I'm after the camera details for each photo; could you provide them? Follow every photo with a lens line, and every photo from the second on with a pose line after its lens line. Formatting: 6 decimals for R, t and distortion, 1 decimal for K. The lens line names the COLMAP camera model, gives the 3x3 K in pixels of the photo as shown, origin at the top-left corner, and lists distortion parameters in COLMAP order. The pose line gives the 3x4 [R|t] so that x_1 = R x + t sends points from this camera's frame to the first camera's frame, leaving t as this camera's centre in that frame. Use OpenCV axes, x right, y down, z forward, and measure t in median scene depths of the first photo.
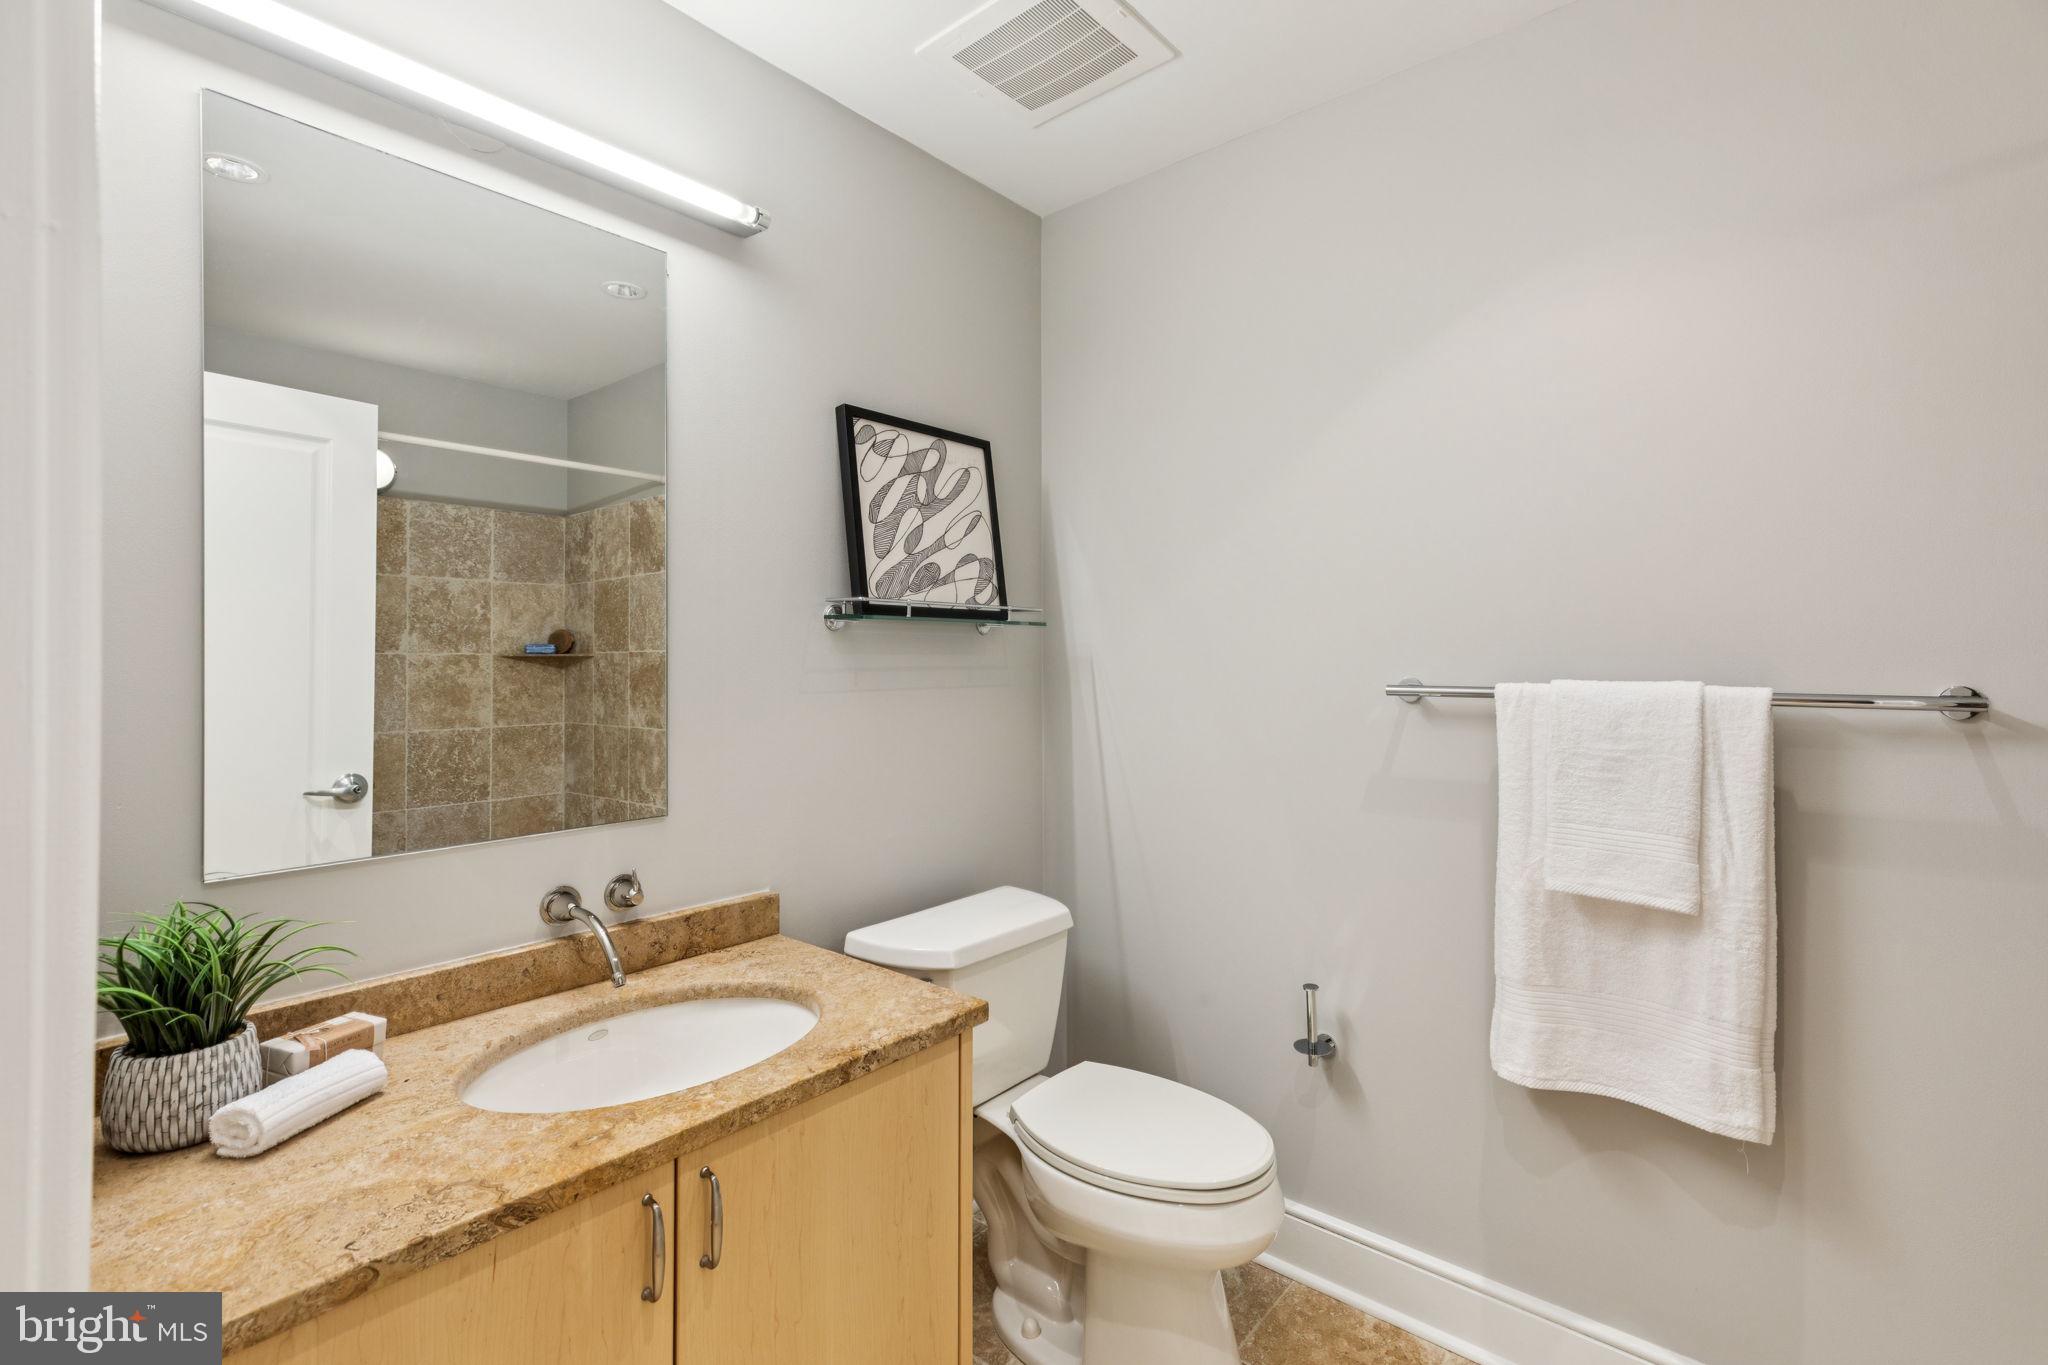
lens RADIAL K [[910.4, 0, 1033.5], [0, 910.4, 665.6], [0, 0, 1]] dist [0.004929, 0.000482]
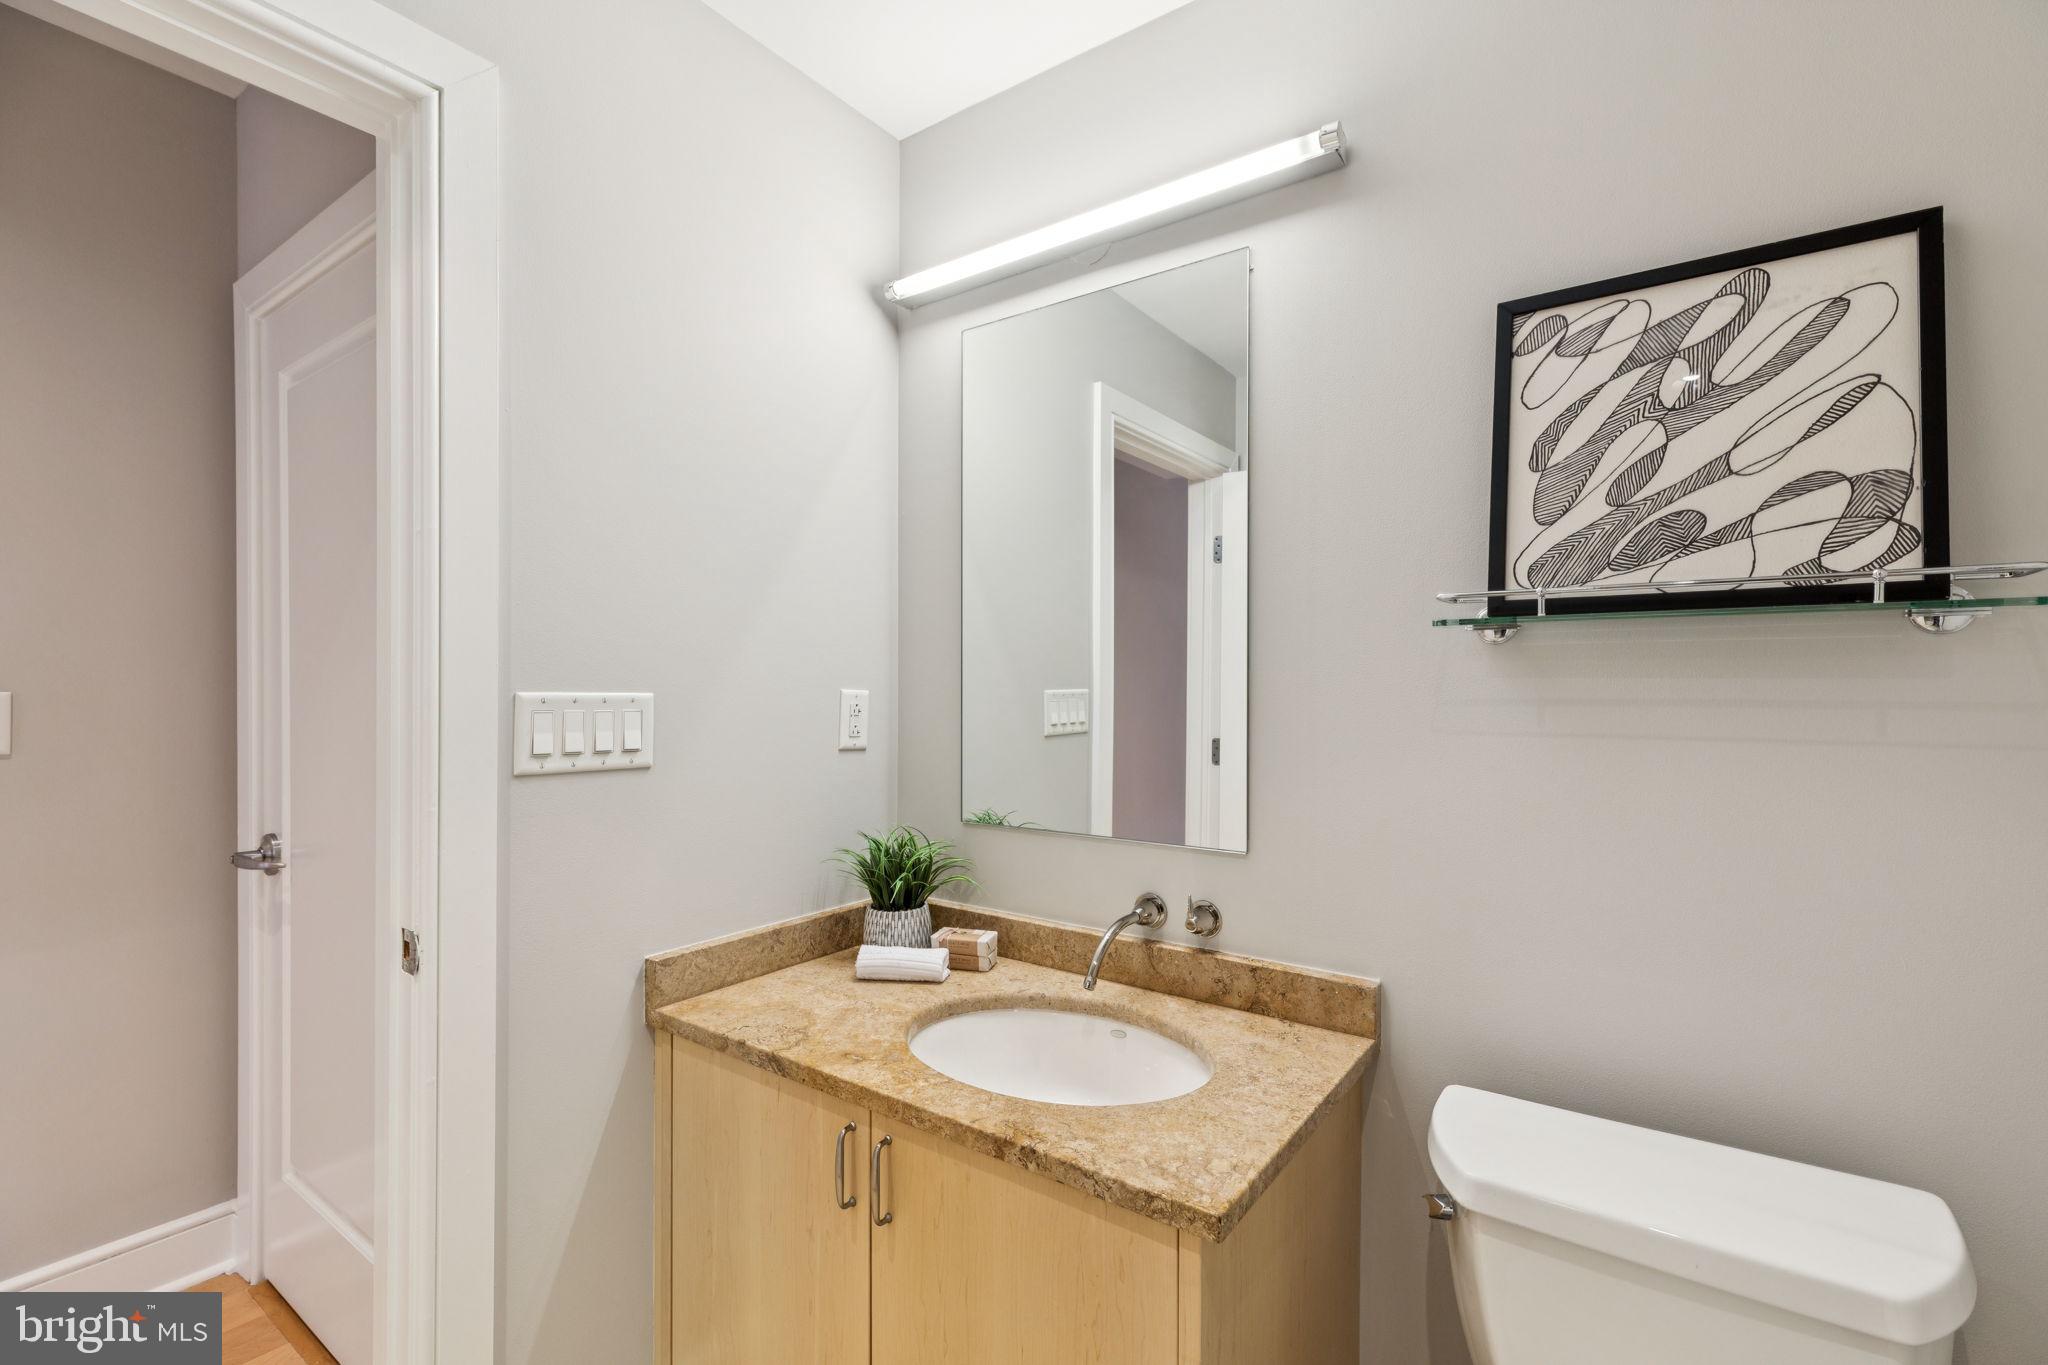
lens RADIAL K [[910.4, 0, 1032.6], [0, 910.4, 687.2], [0, 0, 1]] dist [0.004929, 0.000482]
pose [[0.086771, 0.009456, -0.996183, 0.481558], [-0.005232, 0.999945, 0.009036, -0.011078], [0.996215, 0.004428, 0.086816, 0.667090]]
